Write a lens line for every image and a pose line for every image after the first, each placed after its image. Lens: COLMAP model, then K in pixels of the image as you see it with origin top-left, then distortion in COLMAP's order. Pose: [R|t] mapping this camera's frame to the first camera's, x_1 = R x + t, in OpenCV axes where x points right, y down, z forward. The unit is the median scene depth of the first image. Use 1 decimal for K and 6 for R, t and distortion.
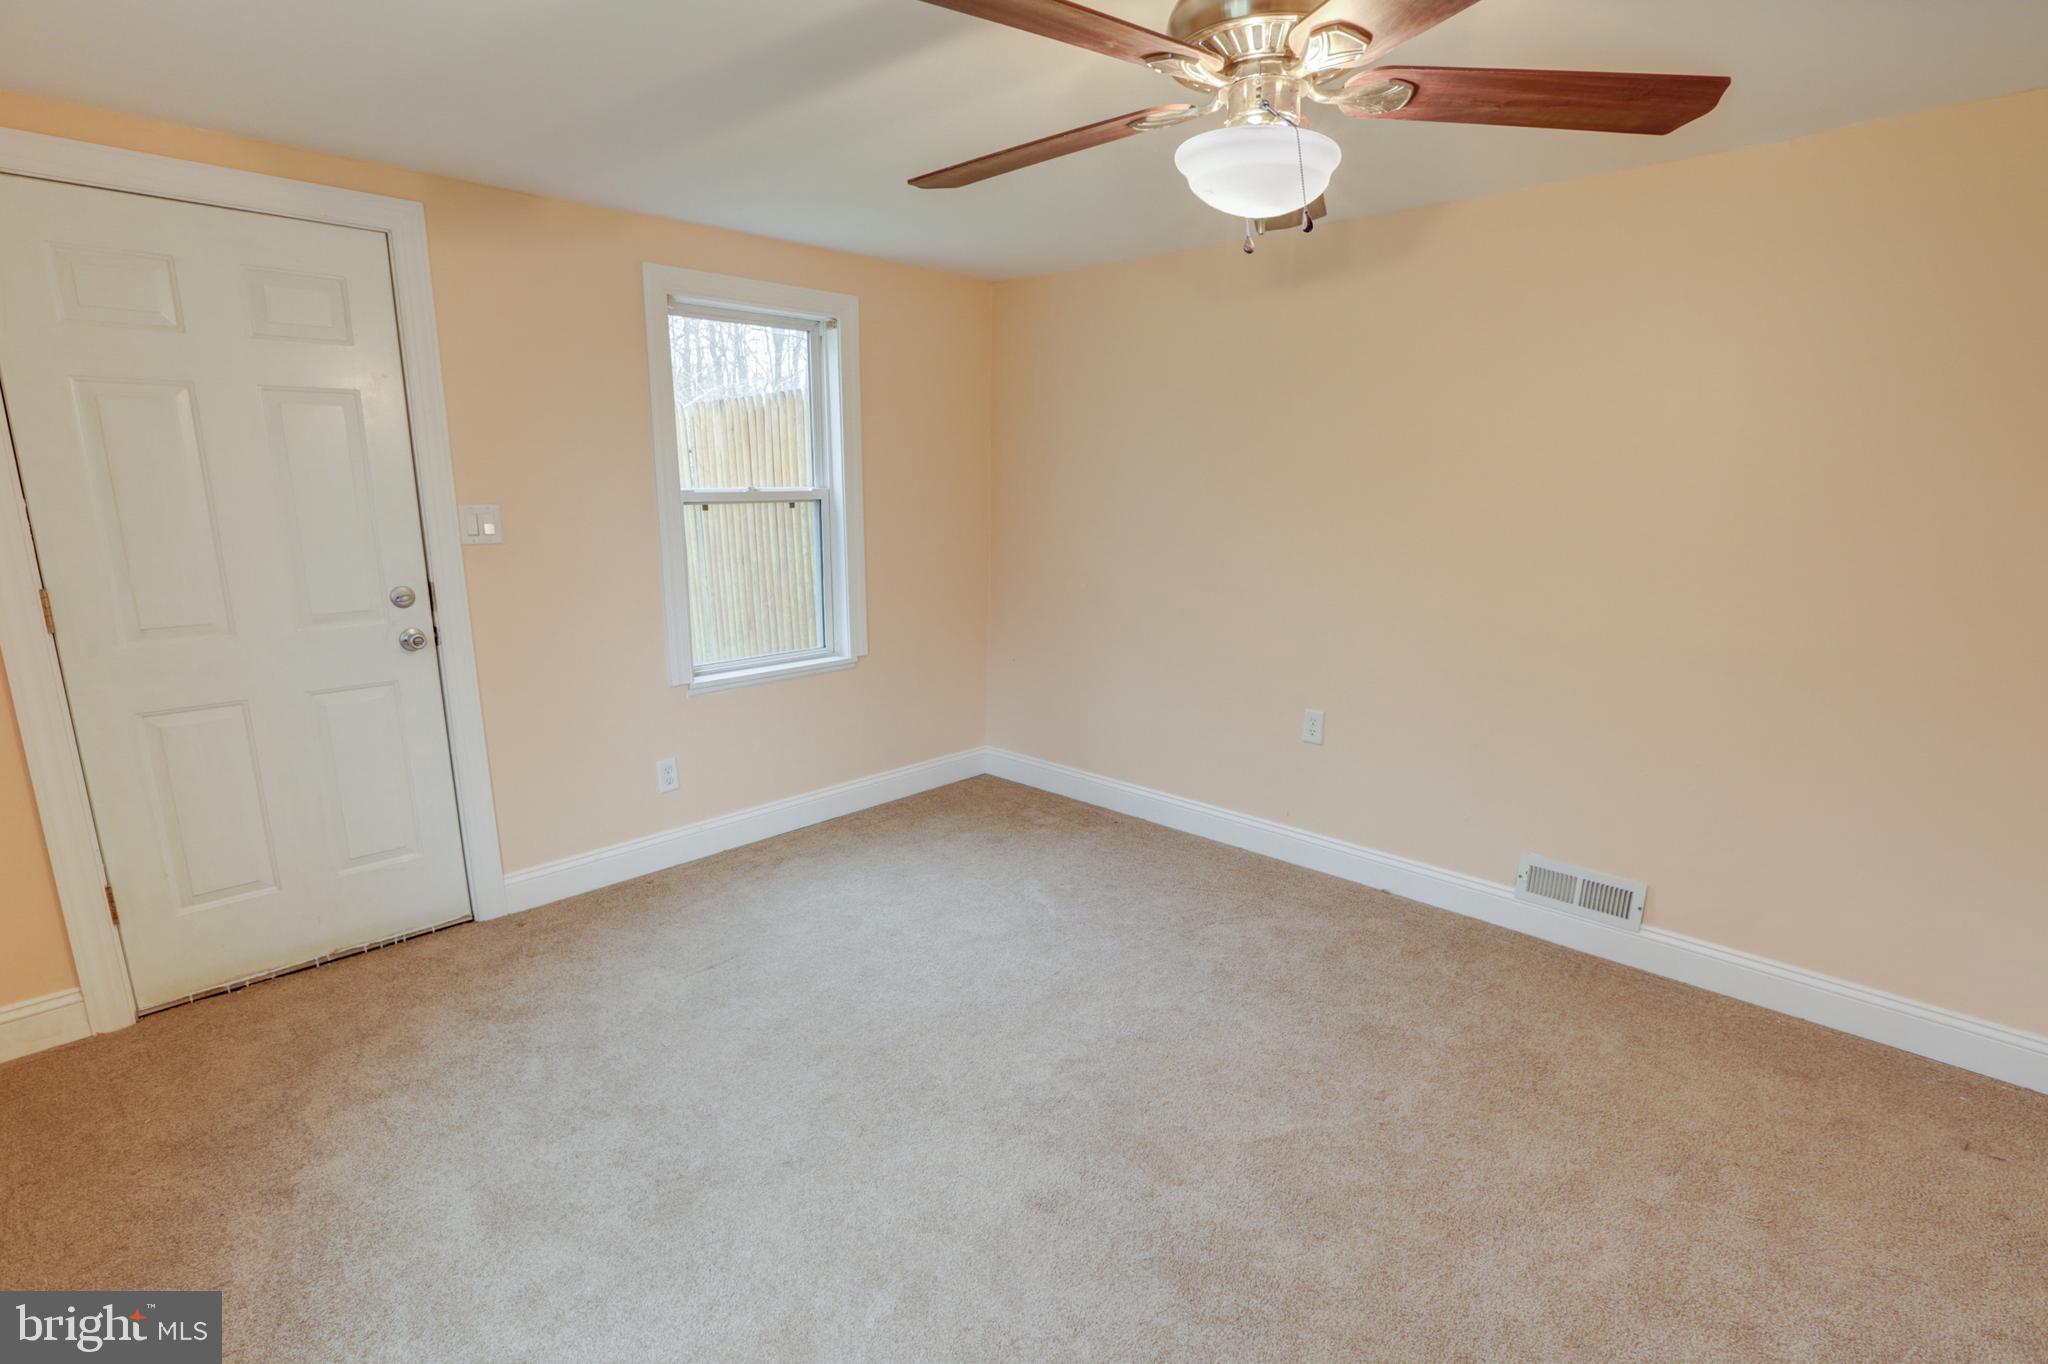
lens RADIAL K [[982.8, 0, 1015.8], [0, 982.8, 699.5], [0, 0, 1]] dist [0.000802, 0.000516]
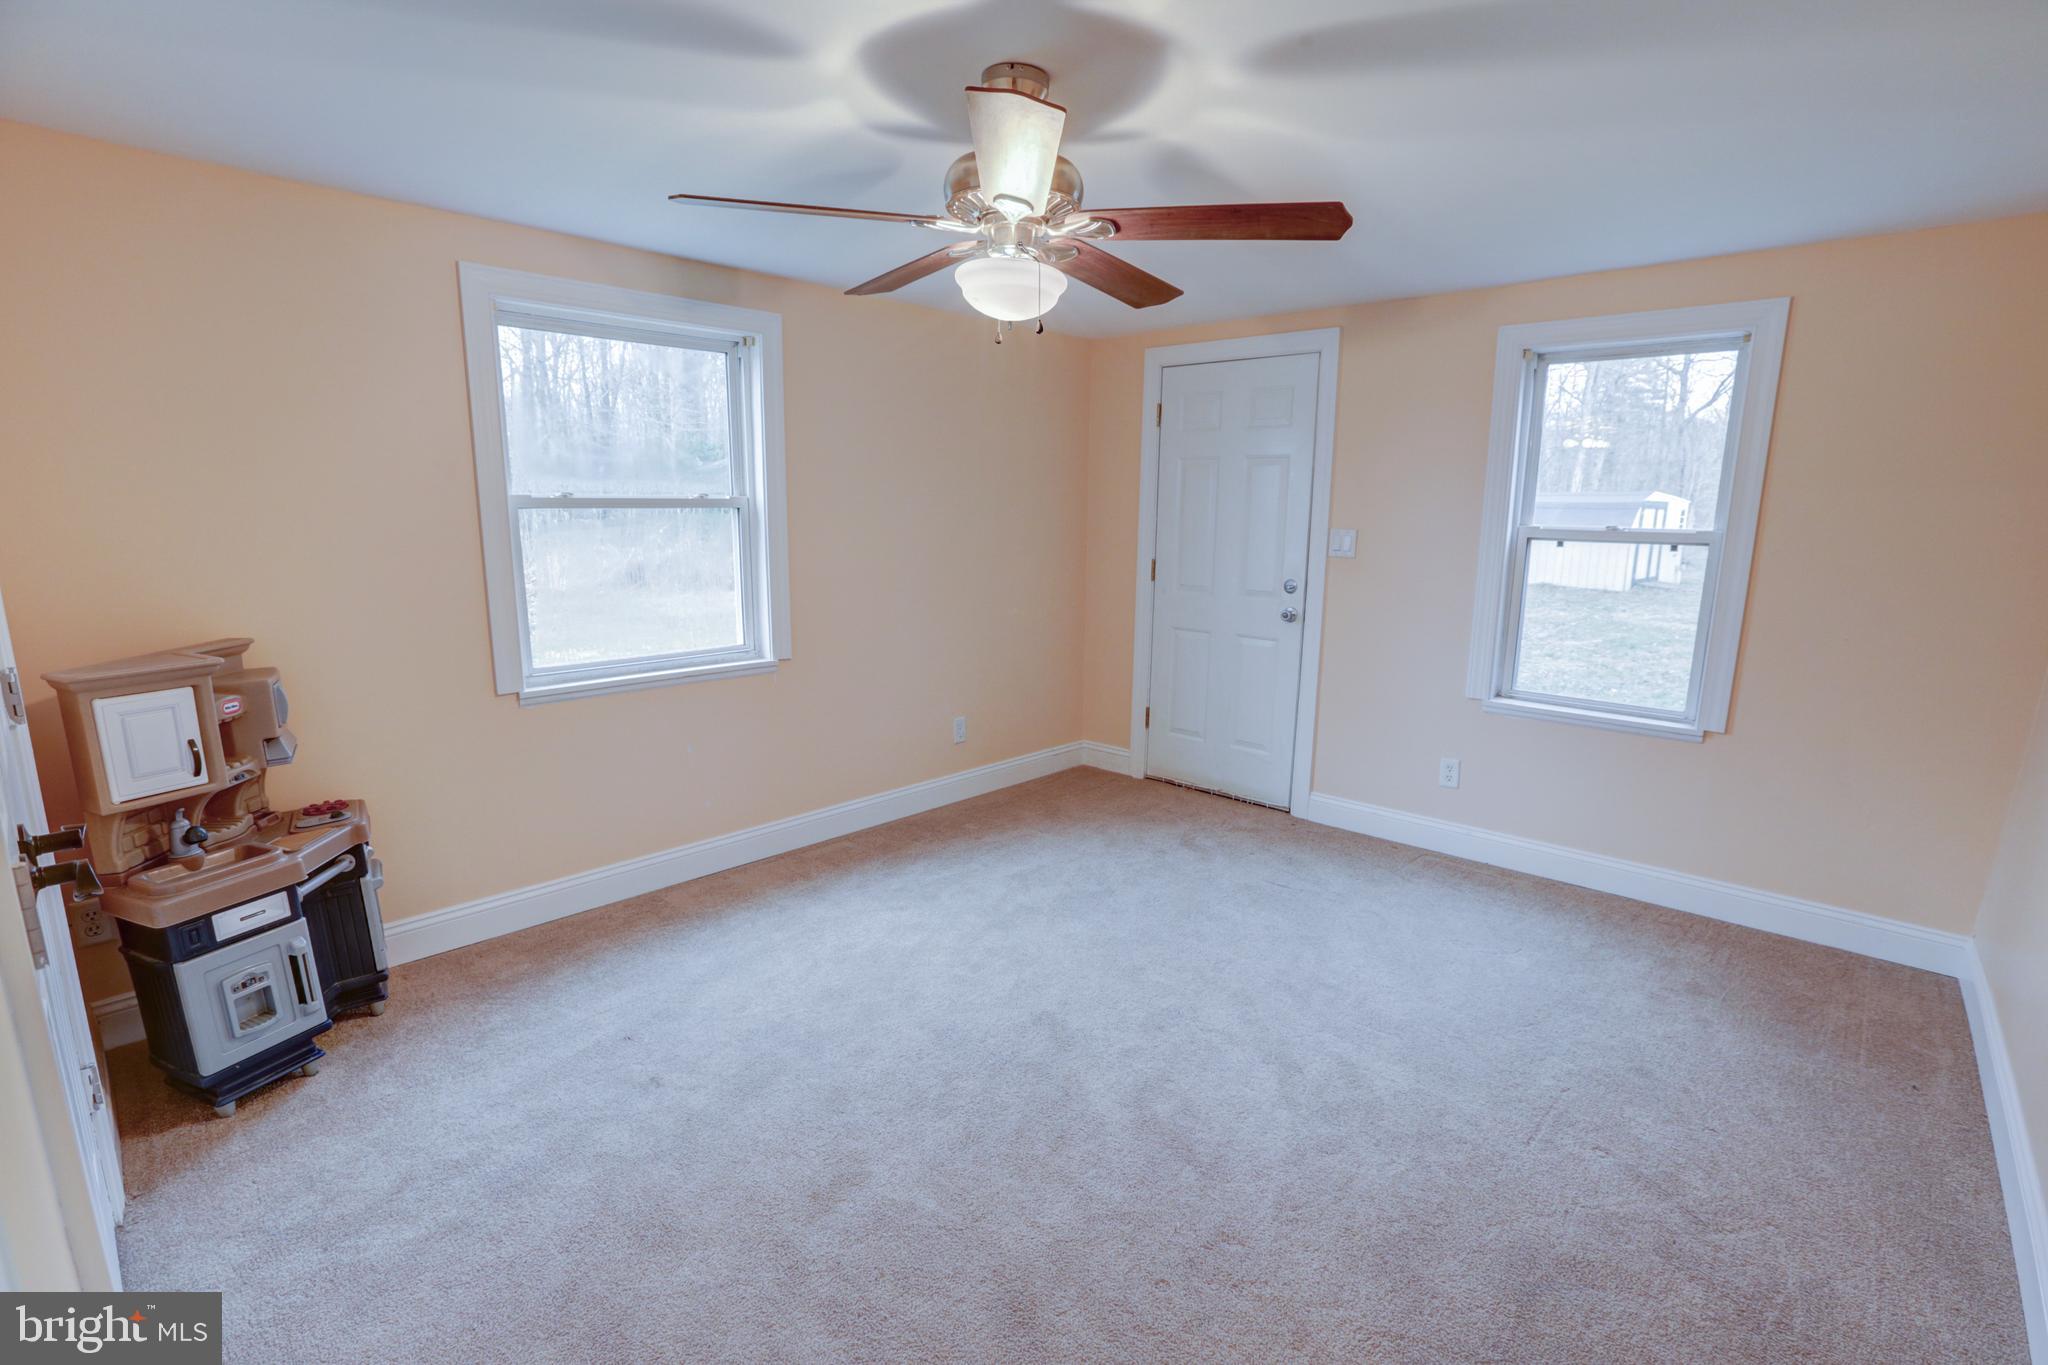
lens RADIAL K [[982.8, 0, 1015.8], [0, 982.8, 700.0], [0, 0, 1]] dist [0.000802, 0.000516]
pose [[0.022740, 0.202822, -0.978952, 0.855297], [-0.233315, 0.953243, 0.192075, -0.122556], [0.972135, 0.224036, 0.068998, 0.487405]]
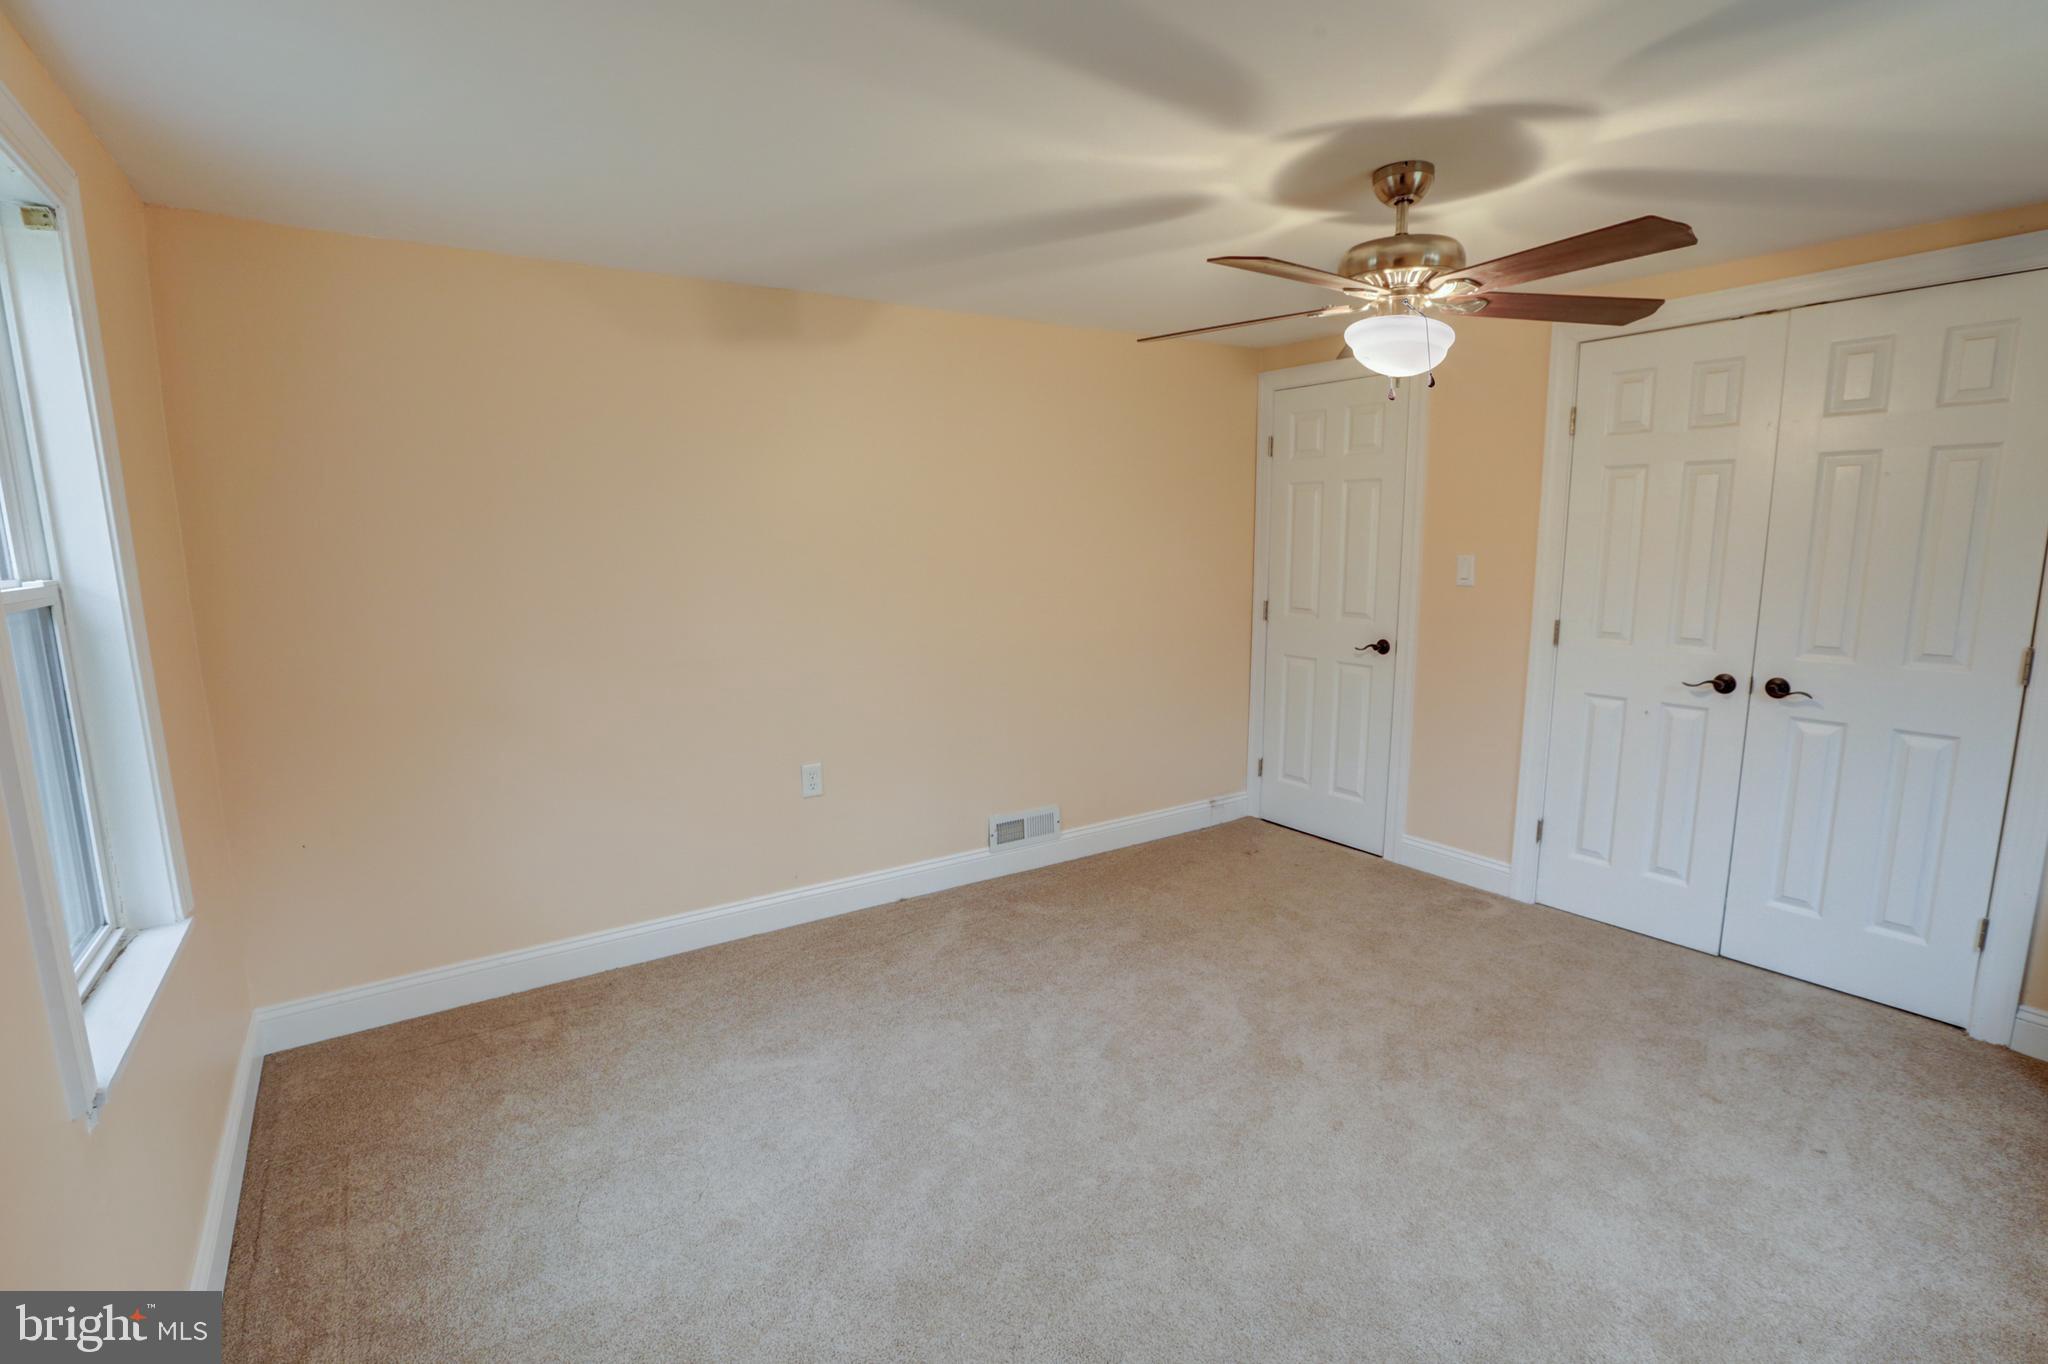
lens RADIAL K [[982.8, 0, 1015.8], [0, 982.8, 699.5], [0, 0, 1]] dist [0.000802, 0.000516]
pose [[0.204036, -0.170040, 0.964083, -0.765552], [0.231863, 0.965173, 0.121162, -0.157303], [-0.951109, 0.198814, 0.236356, 0.678908]]
